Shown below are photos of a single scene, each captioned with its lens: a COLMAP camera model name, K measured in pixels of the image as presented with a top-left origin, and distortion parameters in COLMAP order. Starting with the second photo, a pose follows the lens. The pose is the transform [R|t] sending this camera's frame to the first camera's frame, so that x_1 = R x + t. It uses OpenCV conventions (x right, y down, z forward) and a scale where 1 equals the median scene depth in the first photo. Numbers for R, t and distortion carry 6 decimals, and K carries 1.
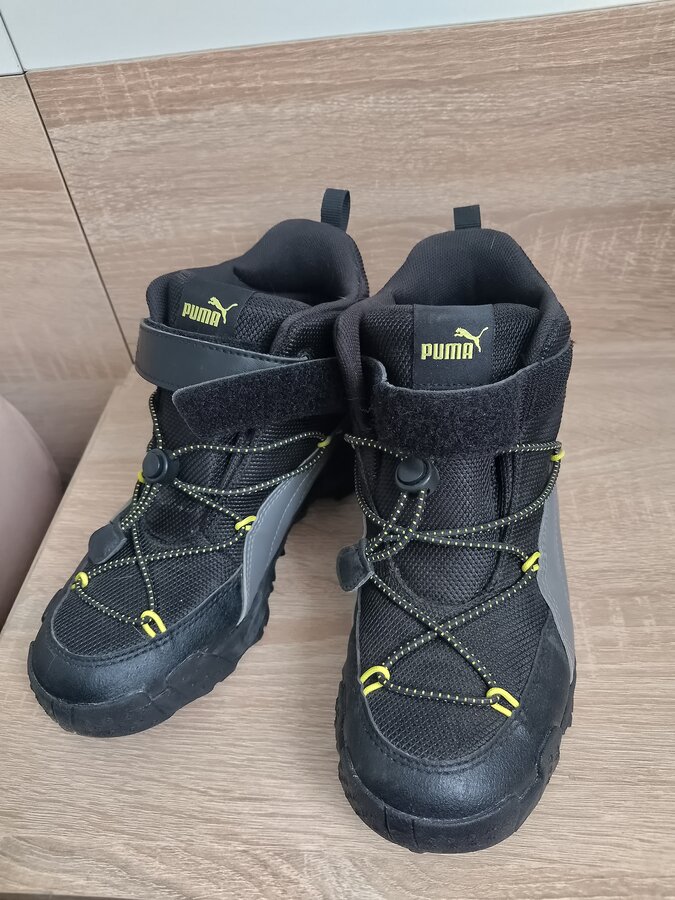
lens RADIAL K [[674.8, 0, 326.7], [0, 674.8, 450.9], [0, 0, 1]] dist [-0.033827, -0.017376]
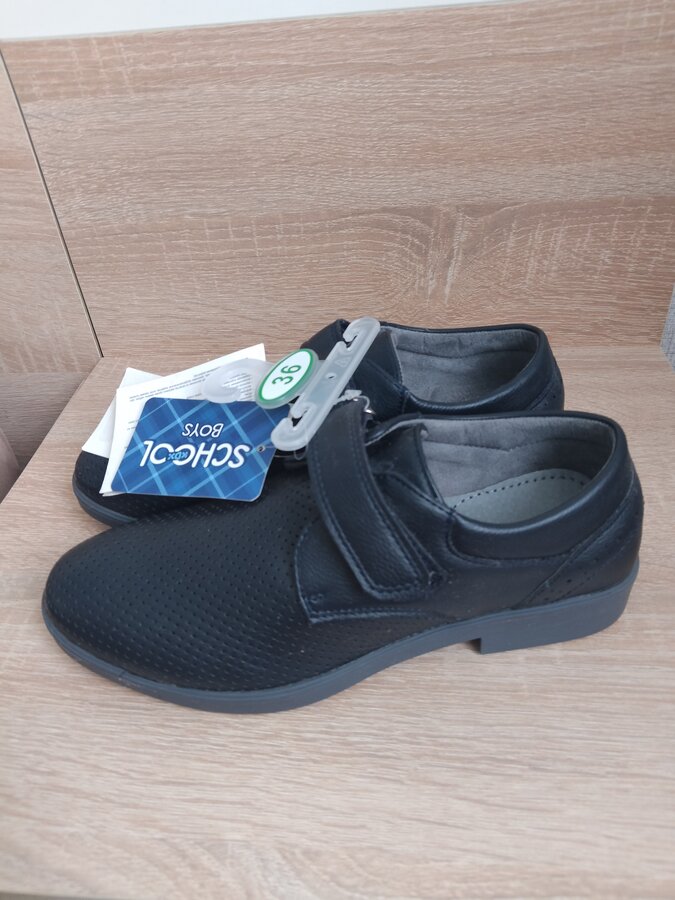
lens RADIAL K [[674.8, 0, 326.1], [0, 674.8, 451.7], [0, 0, 1]] dist [-0.033827, -0.017376]
pose [[0.999353, 0.034990, 0.008381, 0.048923], [-0.034175, 0.995959, -0.083052, 0.107940], [-0.011253, 0.082712, 0.996510, 0.050241]]
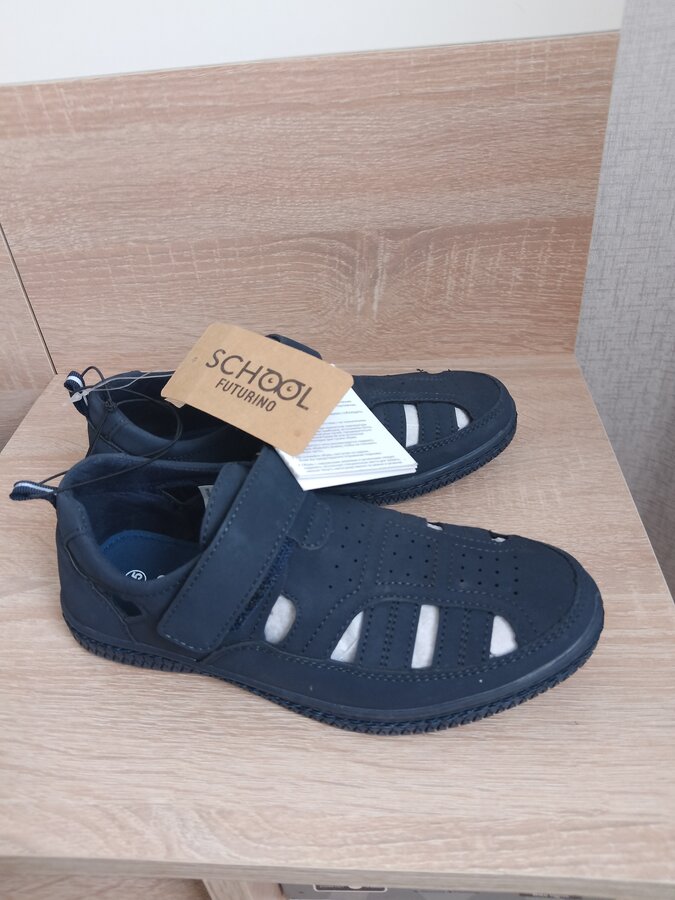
lens RADIAL K [[674.8, 0, 326.4], [0, 674.8, 453.2], [0, 0, 1]] dist [-0.033827, -0.017376]
pose [[0.999371, 0.011970, 0.033377, 0.131462], [-0.008977, 0.996044, -0.088401, 0.110120], [-0.034303, 0.088046, 0.995526, -0.043013]]
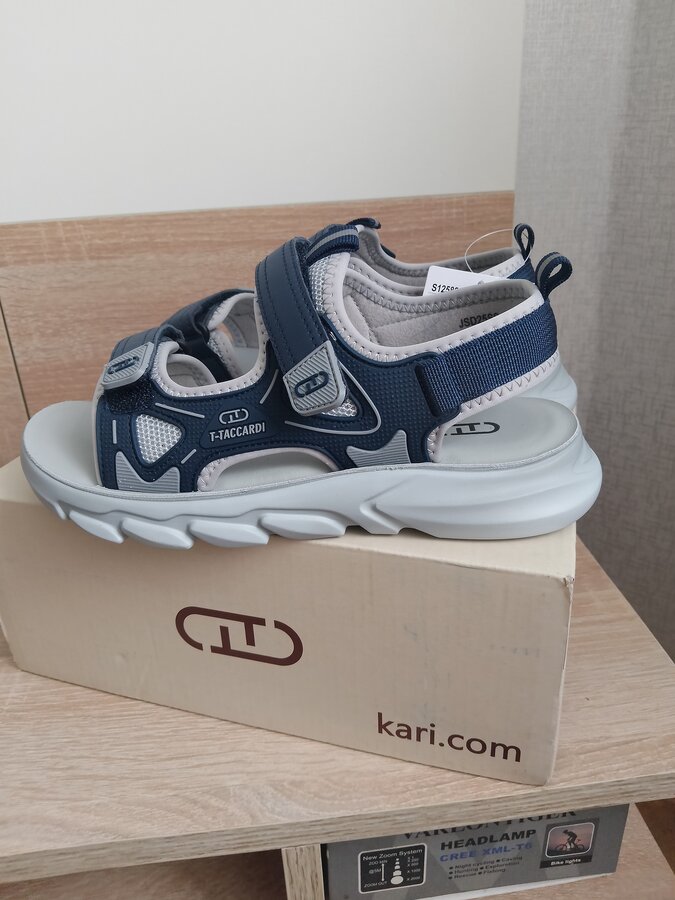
lens RADIAL K [[674.8, 0, 326.9], [0, 674.8, 457.4], [0, 0, 1]] dist [-0.033827, -0.017376]
pose [[0.981589, -0.017770, 0.190176, -0.054130], [0.076654, 0.948615, -0.307008, 0.303014], [-0.174948, 0.315934, 0.932512, -0.175486]]
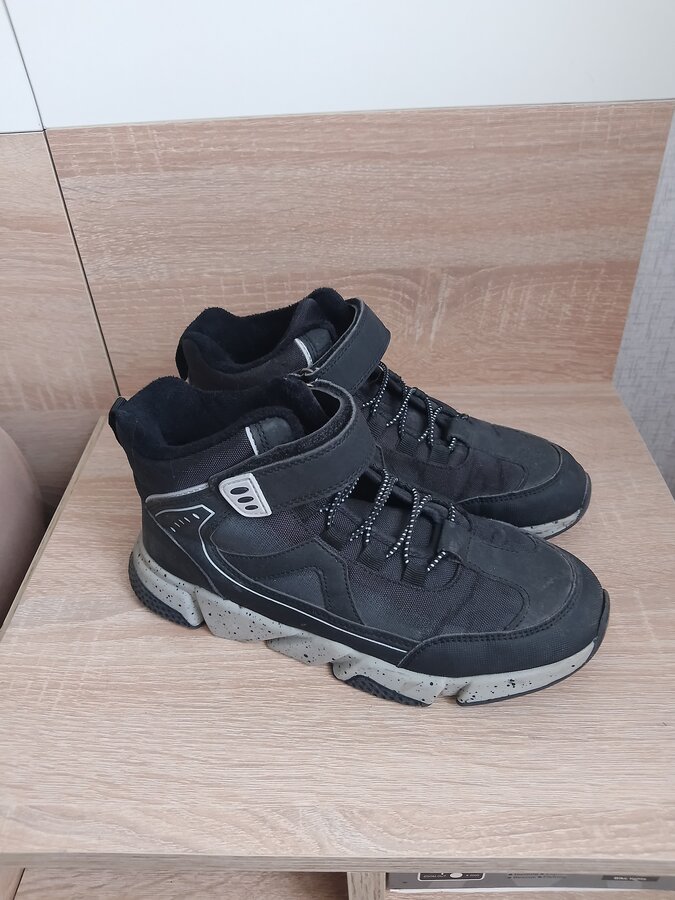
lens RADIAL K [[674.8, 0, 324.9], [0, 674.8, 451.7], [0, 0, 1]] dist [-0.033827, -0.017376]
pose [[0.996663, 0.015431, 0.080158, -0.062370], [-0.007975, 0.995679, -0.092518, 0.078807], [-0.081239, 0.091570, 0.992479, -0.116678]]
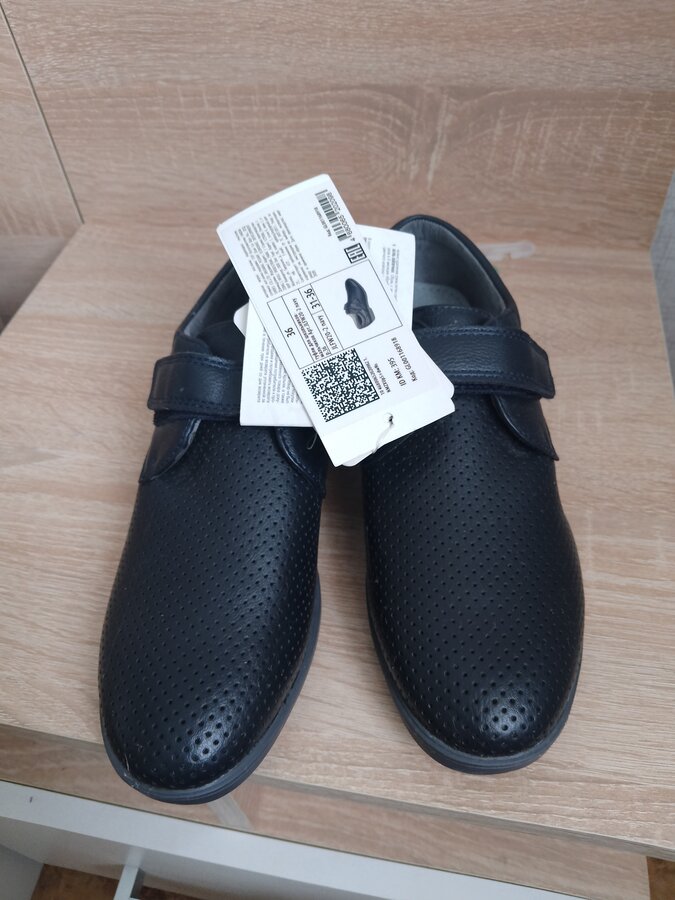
lens RADIAL K [[674.8, 0, 329.7], [0, 674.8, 450.6], [0, 0, 1]] dist [-0.033827, -0.017376]
pose [[0.993758, 0.108739, -0.024922, 0.174313], [-0.104514, 0.985603, 0.132902, 0.038999], [0.039015, -0.129468, 0.990816, 0.020556]]
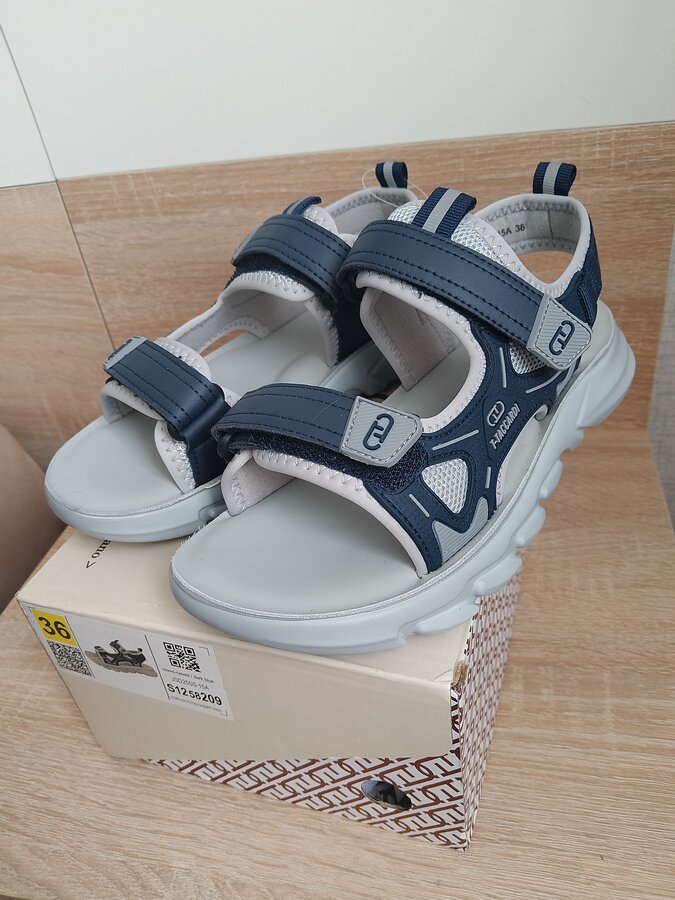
lens RADIAL K [[674.8, 0, 335.1], [0, 674.8, 455.2], [0, 0, 1]] dist [-0.033827, -0.017376]
pose [[0.992488, 0.055939, -0.108808, 0.210295], [-0.069366, 0.989878, -0.123816, 0.039884], [0.100781, 0.130433, 0.986322, -0.080507]]
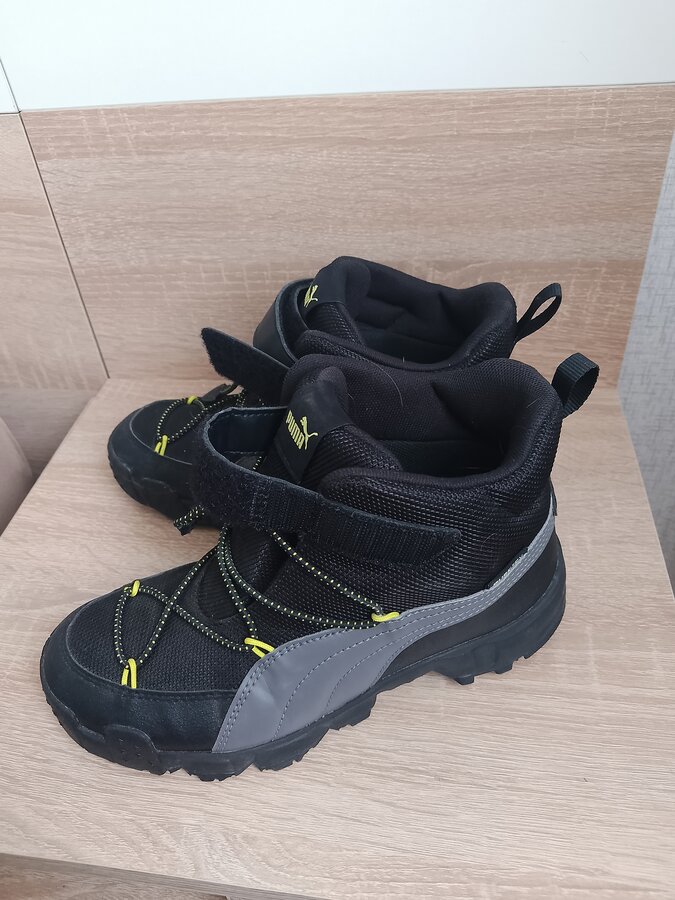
lens RADIAL K [[674.8, 0, 327.2], [0, 674.8, 449.8], [0, 0, 1]] dist [-0.033827, -0.017376]
pose [[0.997437, 0.068906, -0.019280, 0.125202], [-0.069753, 0.996438, -0.047396, 0.015606], [0.015945, 0.048619, 0.998690, -0.084741]]
